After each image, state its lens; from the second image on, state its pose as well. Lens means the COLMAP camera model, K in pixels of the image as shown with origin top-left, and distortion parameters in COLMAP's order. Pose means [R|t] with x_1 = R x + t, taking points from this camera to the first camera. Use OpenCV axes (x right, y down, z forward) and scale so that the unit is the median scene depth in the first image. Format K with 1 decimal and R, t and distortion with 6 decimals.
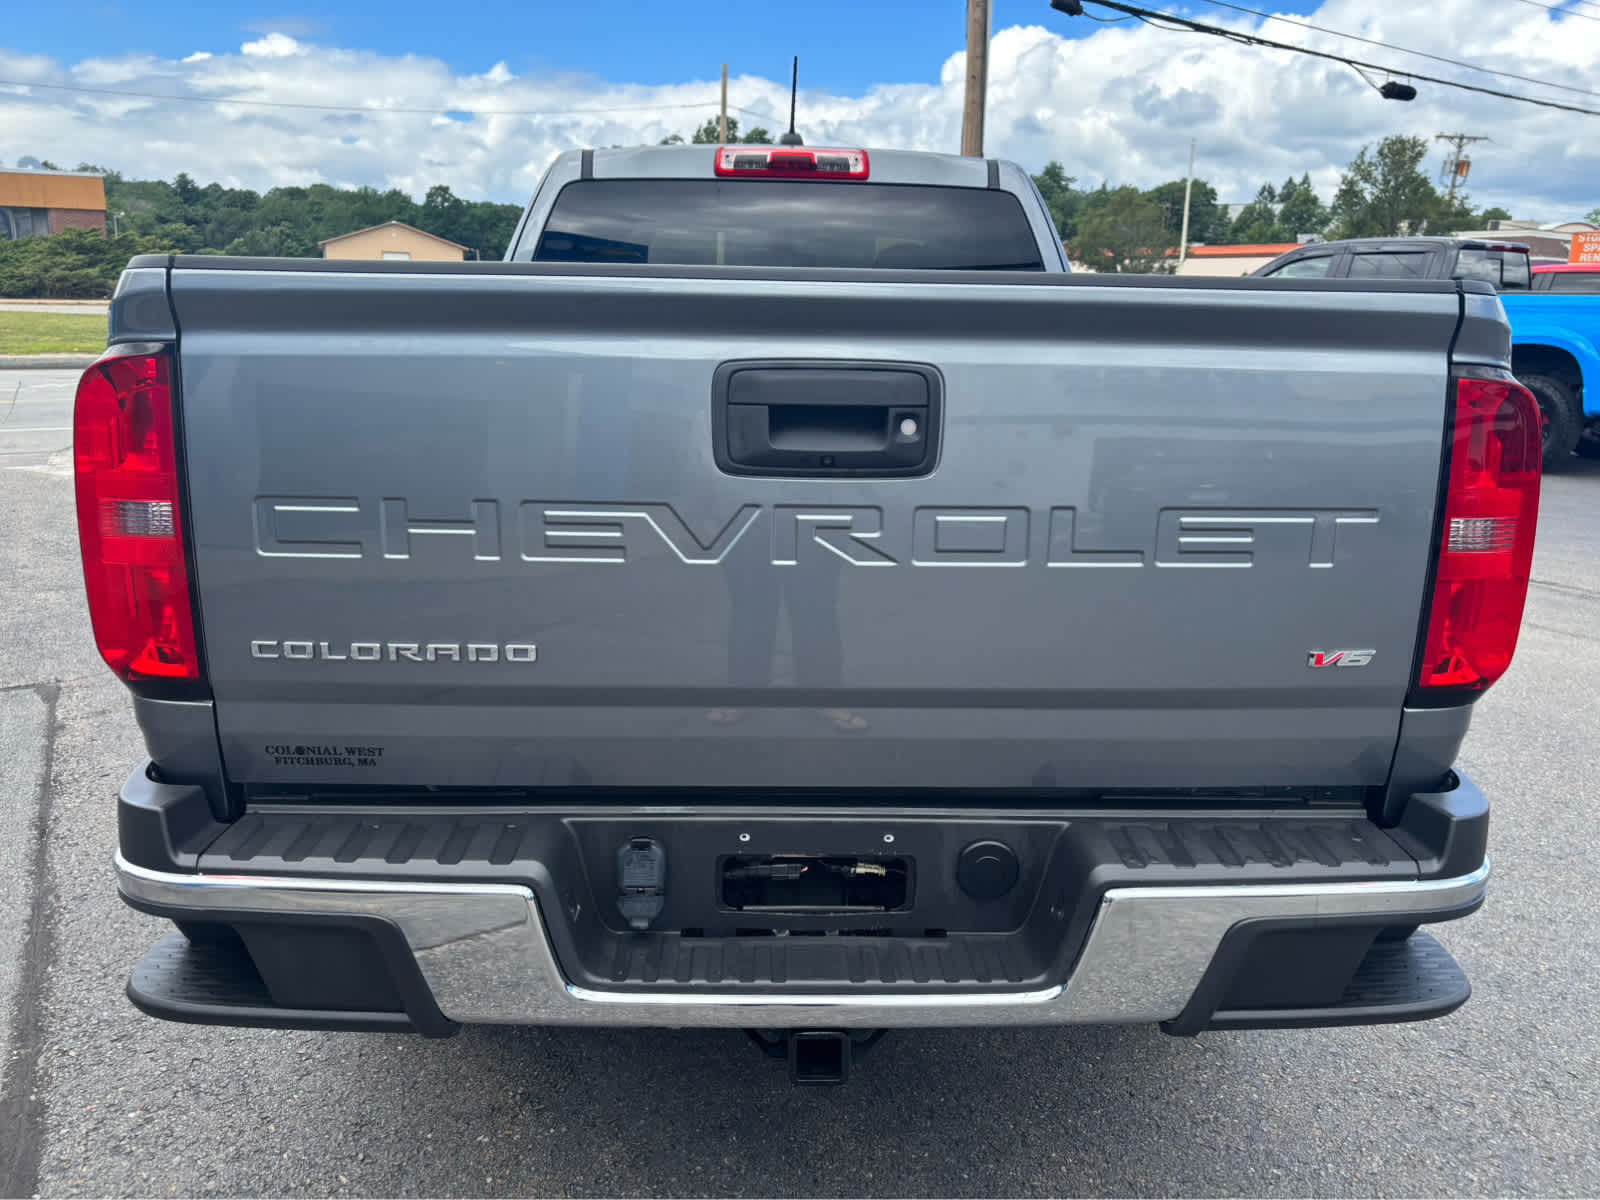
lens RADIAL K [[1196.1, 0, 798.8], [0, 1196.1, 611.1], [0, 0, 1]] dist [0.064463, -0.073605]
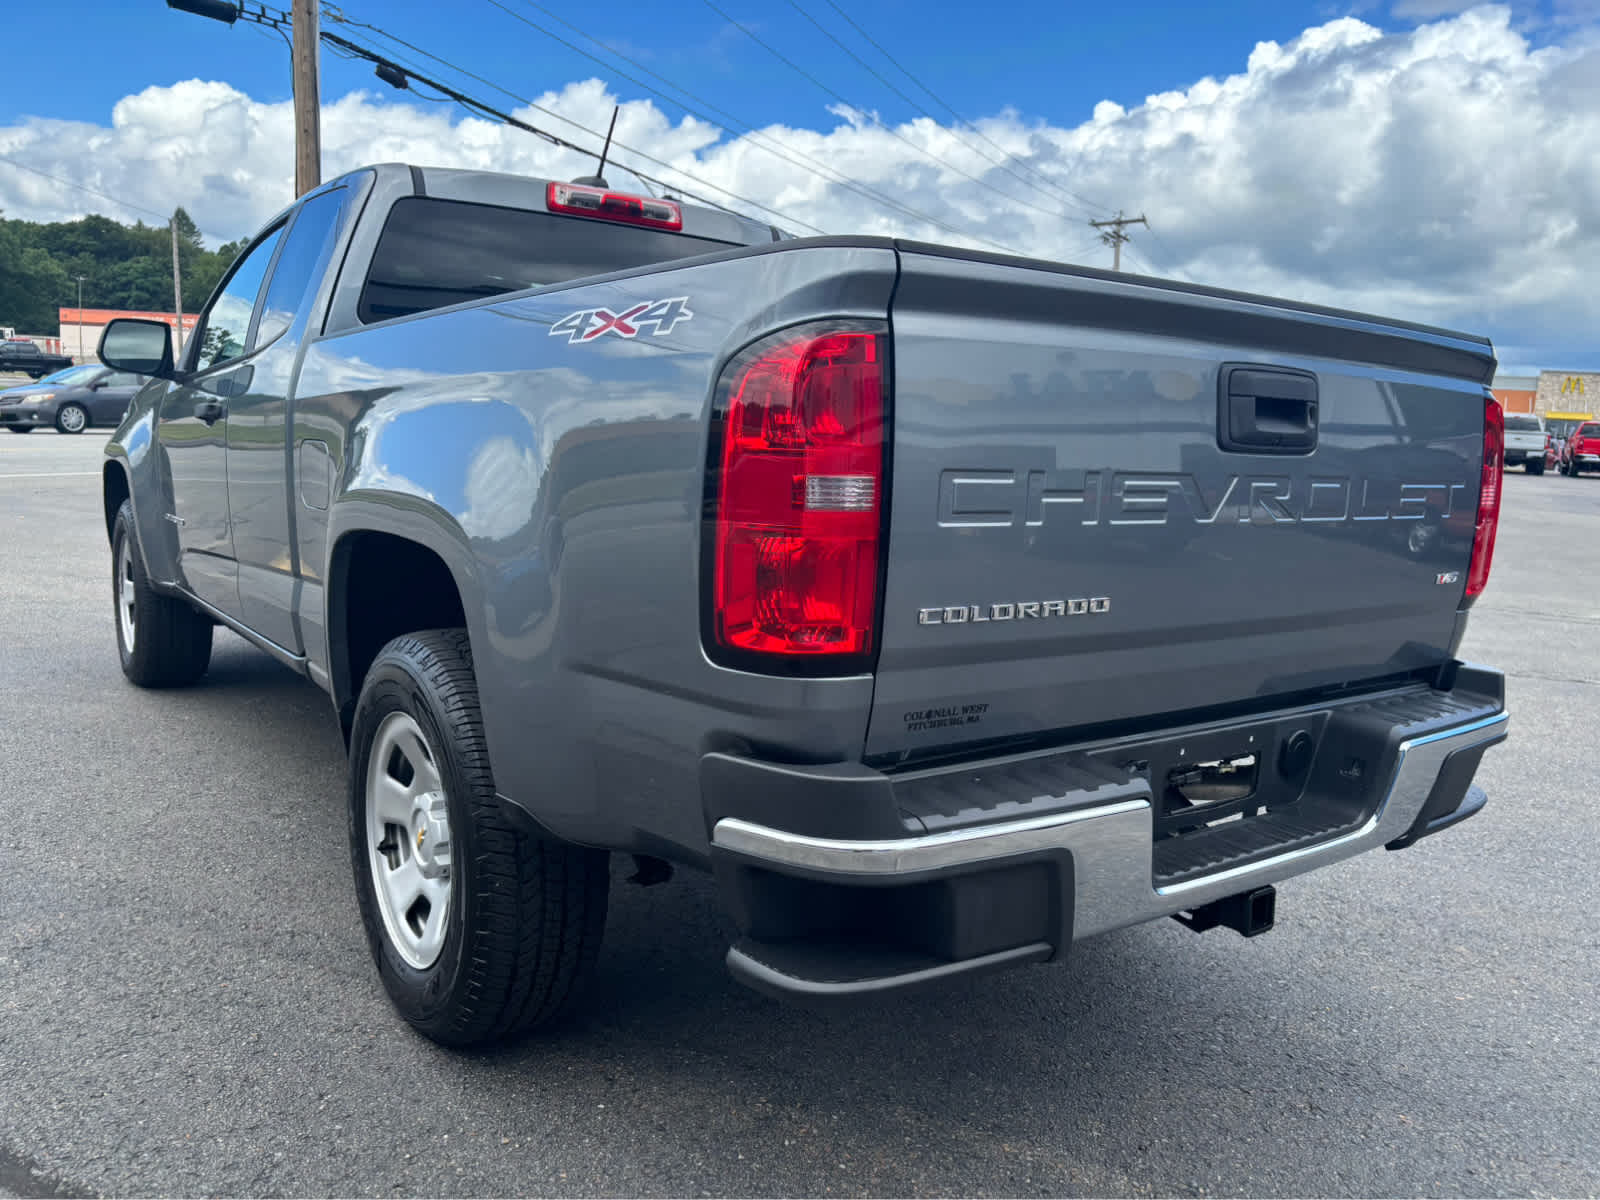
lens RADIAL K [[1196.1, 0, 798.8], [0, 1196.1, 611.1], [0, 0, 1]] dist [0.064463, -0.073605]
pose [[0.823501, -0.065698, 0.563498, -1.045496], [0.099407, 0.994615, -0.029314, 0.042558], [-0.558538, 0.080156, 0.825597, 0.186953]]
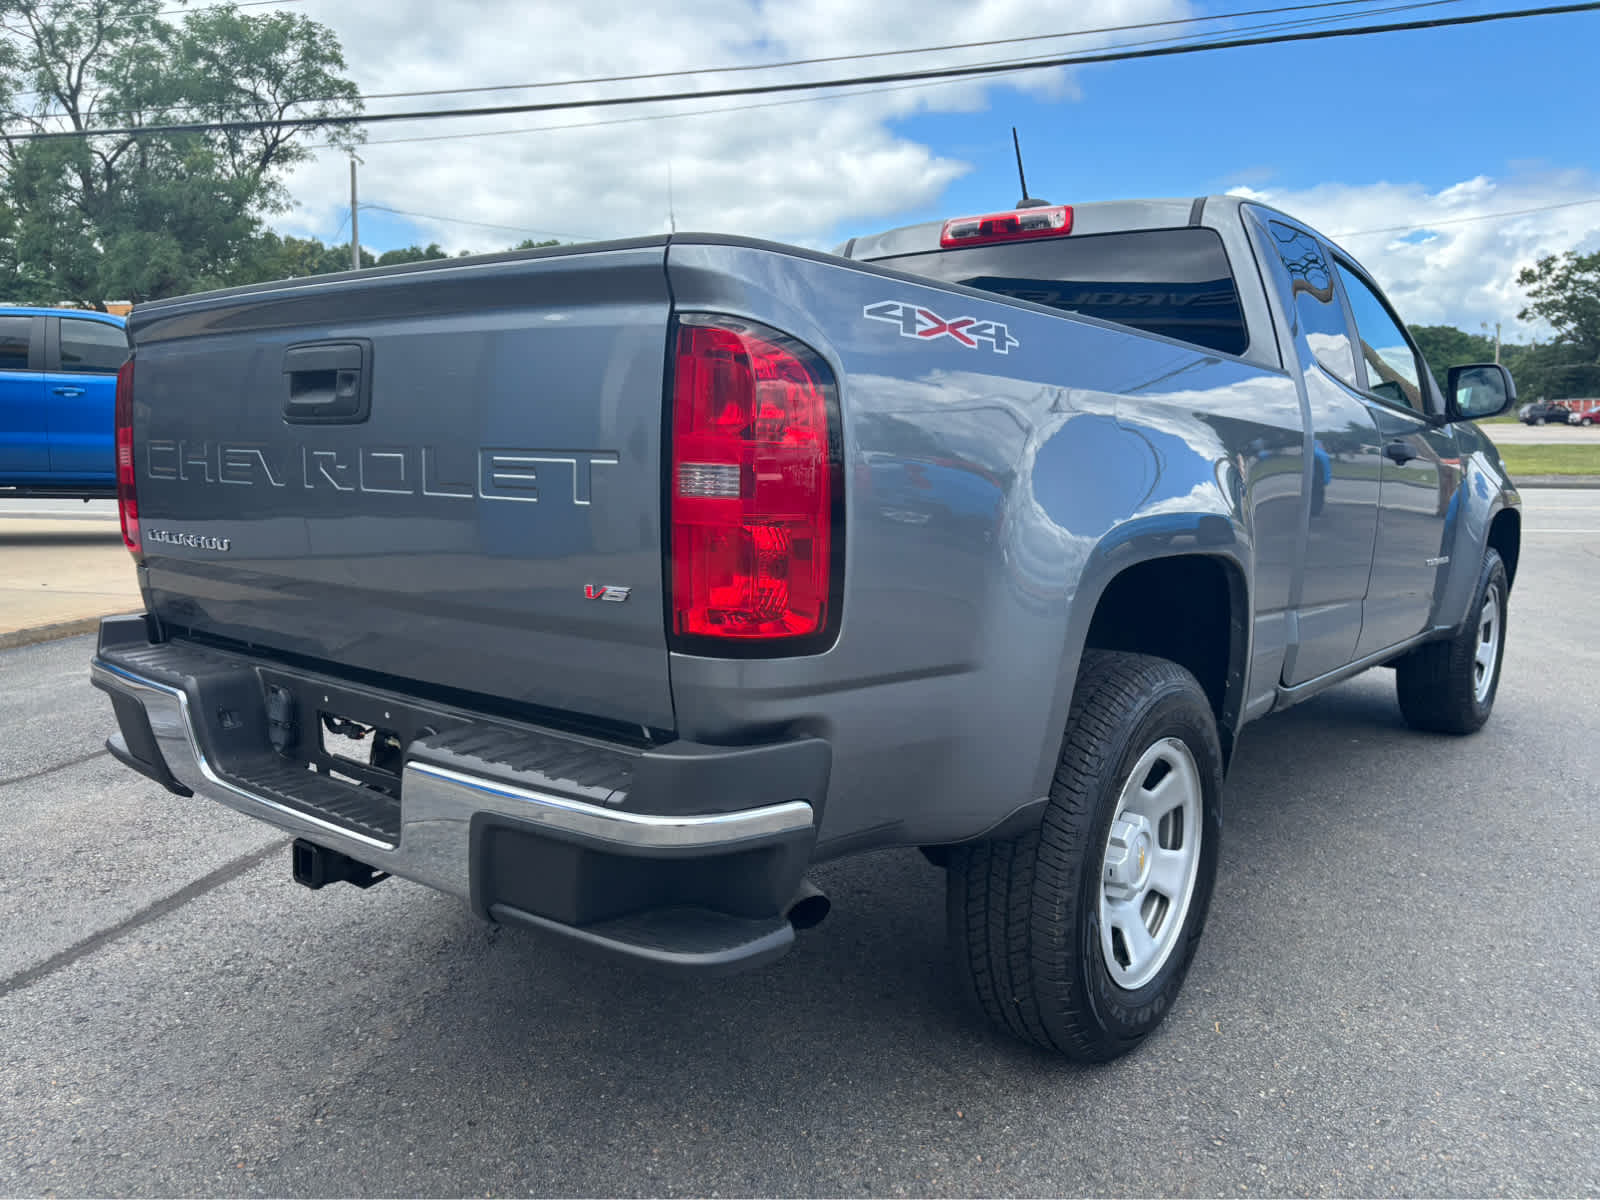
lens RADIAL K [[1196.1, 0, 798.8], [0, 1196.1, 611.1], [0, 0, 1]] dist [0.064463, -0.073605]
pose [[0.757417, 0.081112, -0.647874, 1.221651], [-0.148443, 0.987662, -0.049889, 0.079657], [0.635833, 0.133960, 0.760112, 0.293402]]
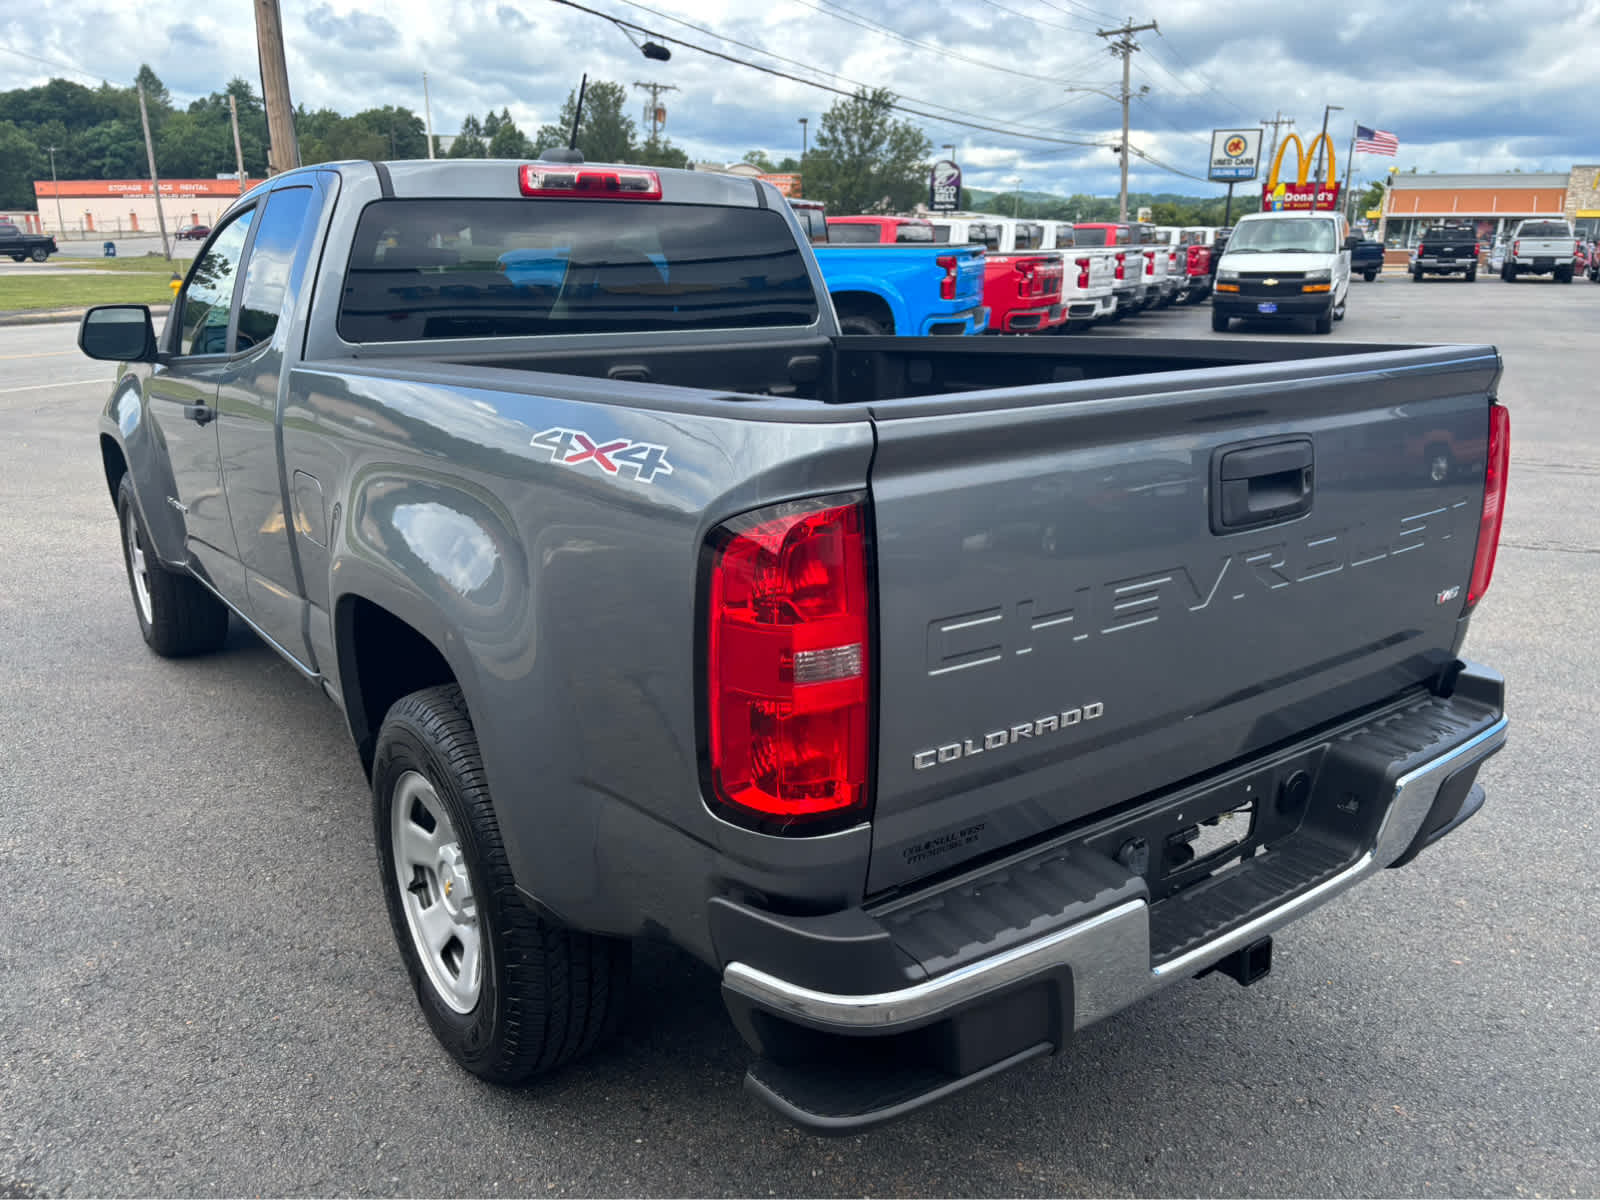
lens RADIAL K [[1196.1, 0, 798.8], [0, 1196.1, 611.1], [0, 0, 1]] dist [0.064463, -0.073605]
pose [[0.824510, -0.179765, 0.536533, -1.003689], [0.151775, 0.983708, 0.096353, -0.202922], [-0.545112, 0.001988, 0.838361, 0.157516]]
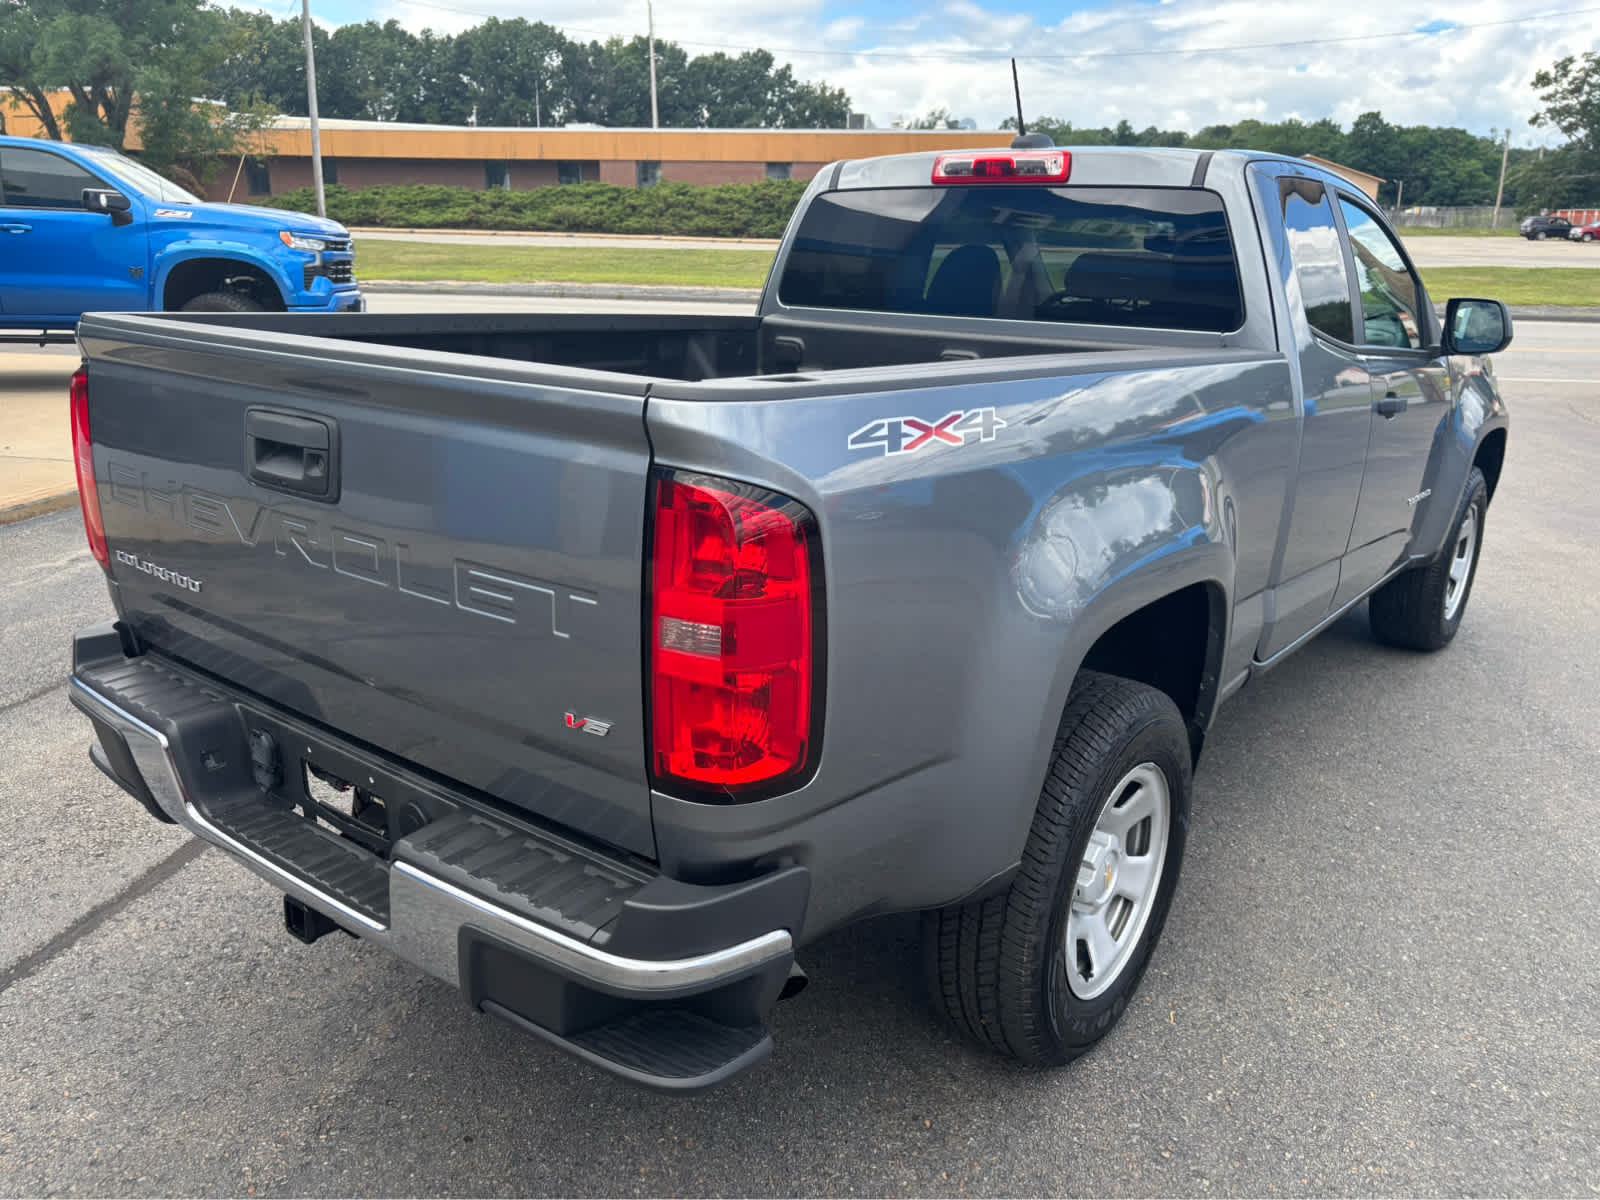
lens RADIAL K [[1196.1, 0, 805.0], [0, 1196.1, 604.9], [0, 0, 1]] dist [0.066820, -0.075671]
pose [[0.769178, 0.183329, -0.612173, 1.185551], [-0.156597, 0.982831, 0.097572, -0.192030], [0.619550, 0.020814, 0.784681, 0.272601]]
